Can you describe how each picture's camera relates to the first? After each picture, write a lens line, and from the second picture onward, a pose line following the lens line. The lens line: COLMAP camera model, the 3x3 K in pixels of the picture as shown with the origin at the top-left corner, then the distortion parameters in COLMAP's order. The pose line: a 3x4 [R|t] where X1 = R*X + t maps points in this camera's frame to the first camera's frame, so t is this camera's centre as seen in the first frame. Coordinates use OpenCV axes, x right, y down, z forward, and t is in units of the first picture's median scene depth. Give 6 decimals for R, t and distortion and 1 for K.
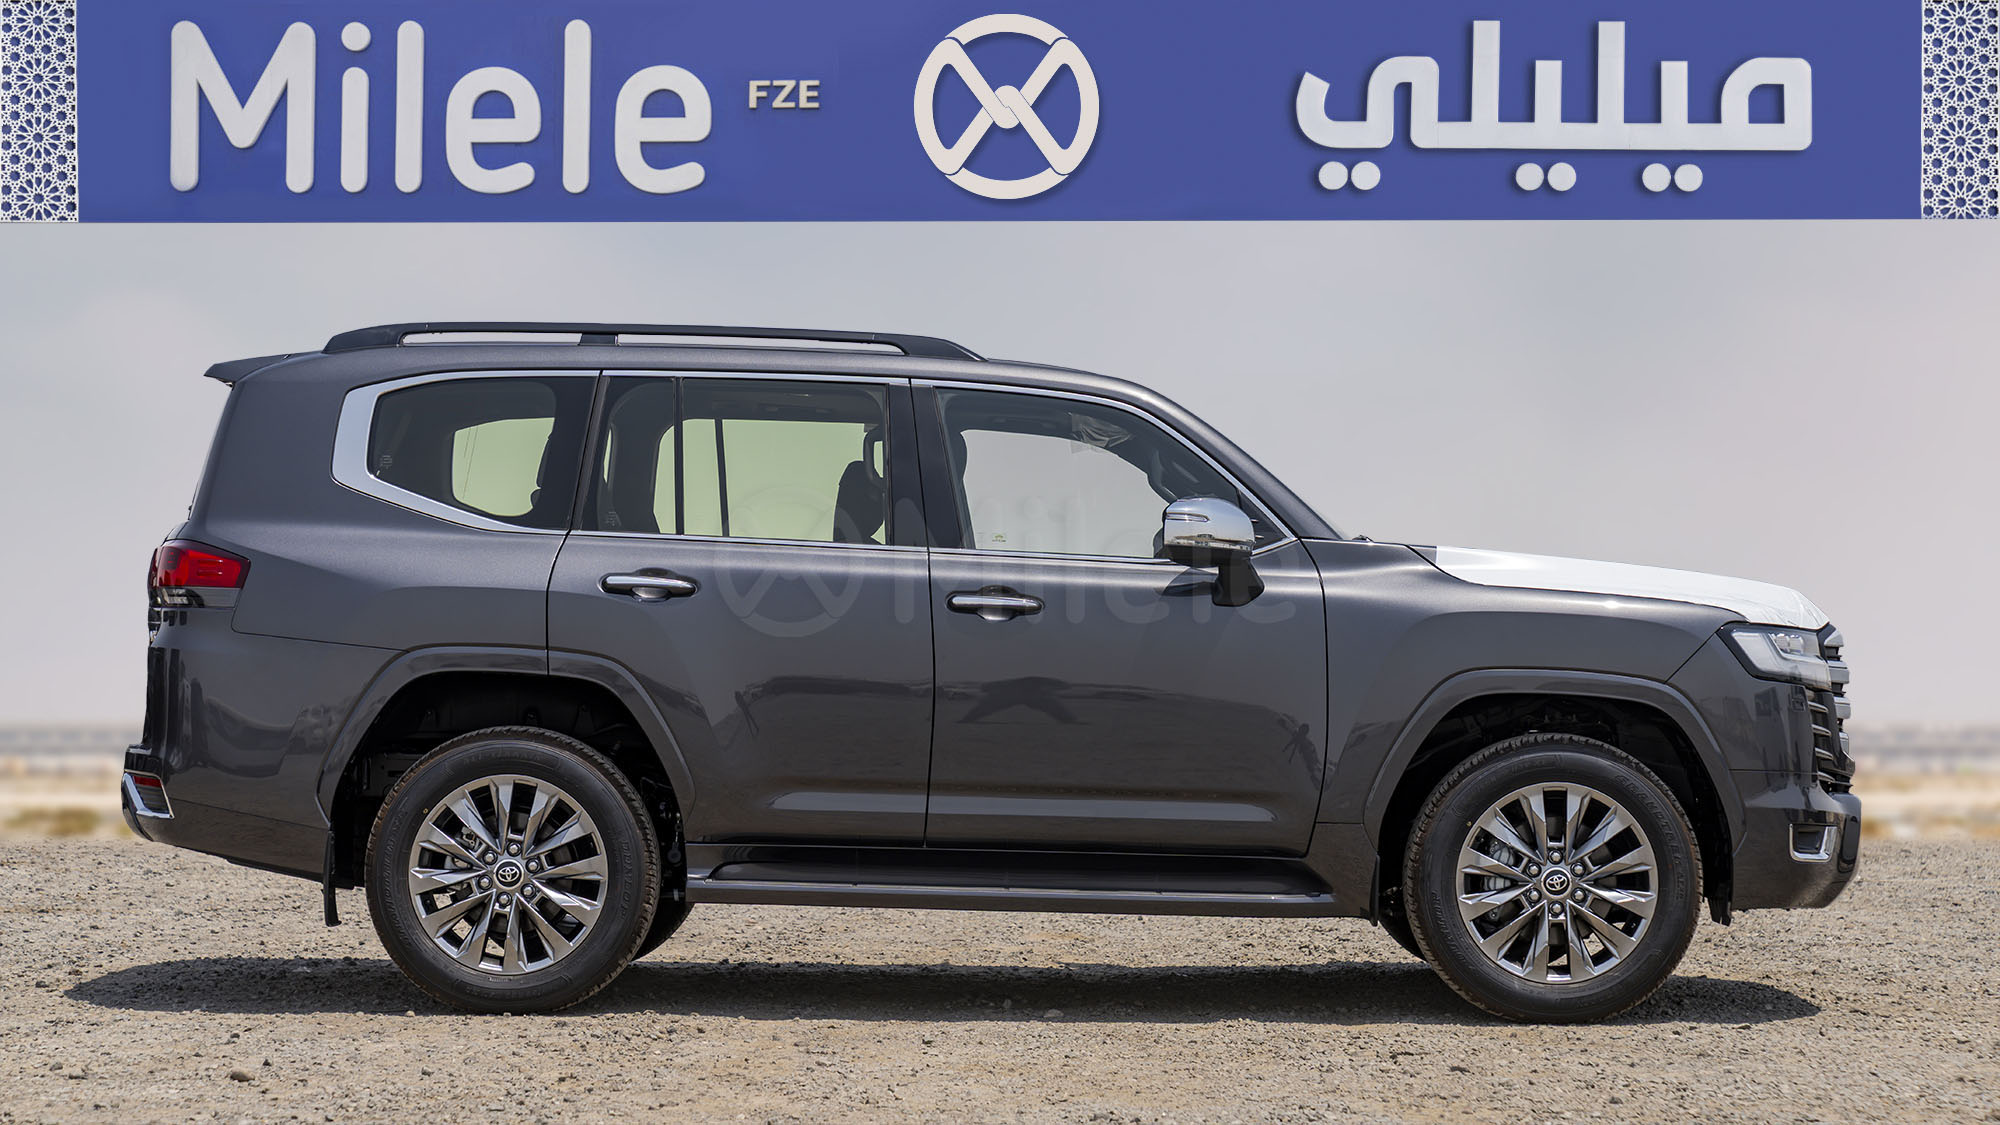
lens RADIAL K [[3759.6, 0, 998.4], [0, 3759.6, 564.3], [0, 0, 1]] dist [0.004684, 0.000000]
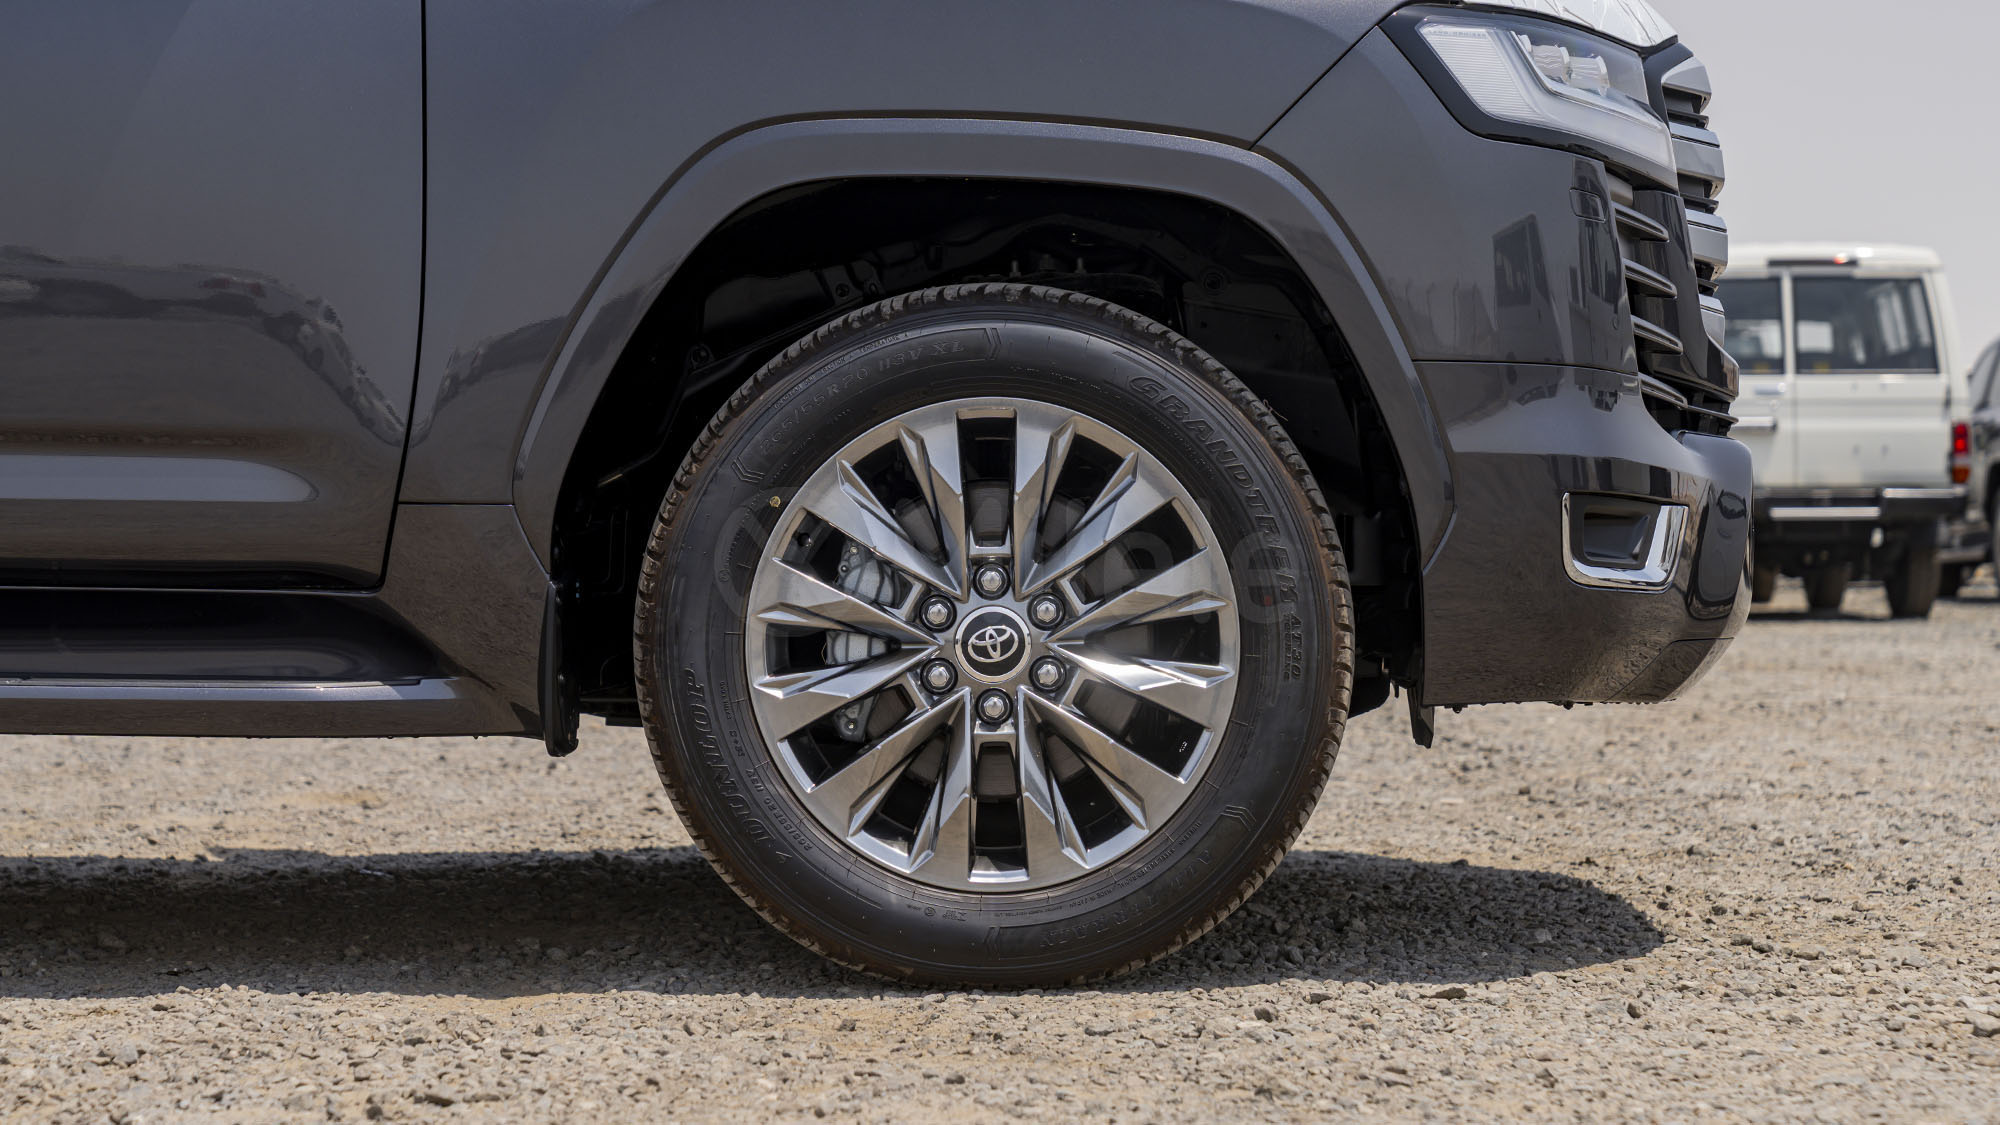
lens RADIAL K [[3649.2, 0, 1001.5], [0, 3649.2, 561.3], [0, 0, 1]] dist [-0.055525, 0.000000]
pose [[0.999722, -0.011440, -0.020631, 0.157503], [0.012059, 0.999473, 0.030123, 0.063712], [0.020276, -0.030363, 0.999333, 0.604071]]
